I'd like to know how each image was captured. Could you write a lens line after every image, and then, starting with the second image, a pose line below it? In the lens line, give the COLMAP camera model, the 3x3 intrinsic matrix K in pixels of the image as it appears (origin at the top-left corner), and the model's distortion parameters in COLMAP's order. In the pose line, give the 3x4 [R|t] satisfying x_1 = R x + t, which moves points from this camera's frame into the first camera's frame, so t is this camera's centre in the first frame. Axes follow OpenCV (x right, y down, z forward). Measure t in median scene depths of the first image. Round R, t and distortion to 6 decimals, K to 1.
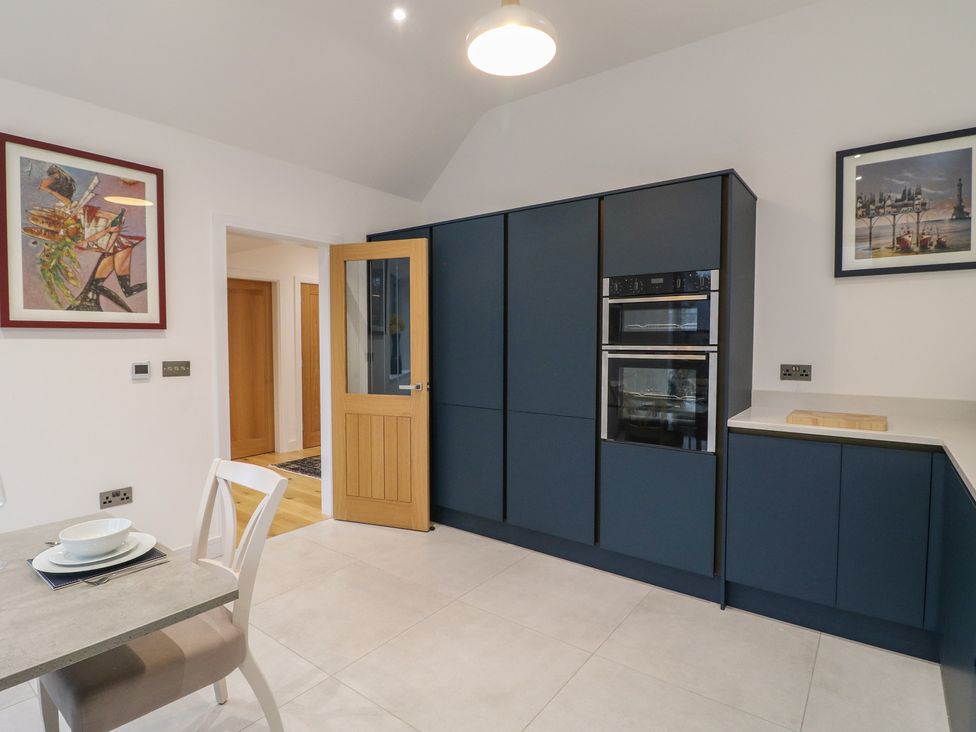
lens RADIAL K [[519.0, 0, 484.1], [0, 519.0, 362.6], [0, 0, 1]] dist [0.000158, -0.013851]
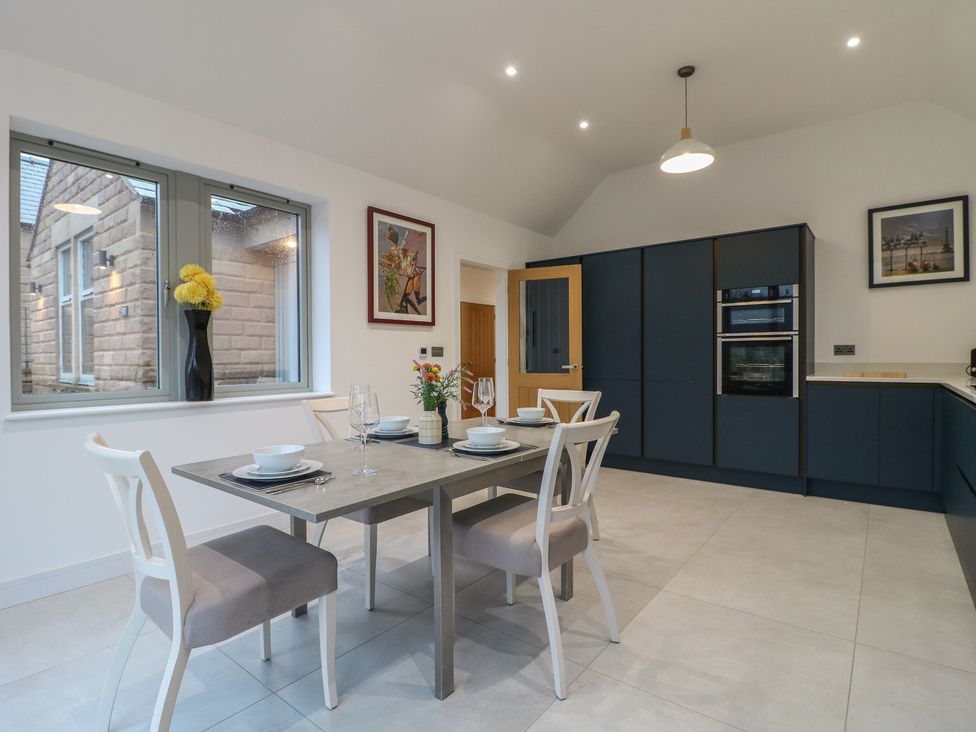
lens RADIAL K [[504.3, 0, 486.3], [0, 504.3, 362.4], [0, 0, 1]] dist [0.001260, -0.015326]
pose [[0.999786, -0.007989, -0.019092, -0.474733], [0.007442, 0.999566, -0.028517, 0.098716], [0.019311, 0.028369, 0.999411, -0.560756]]
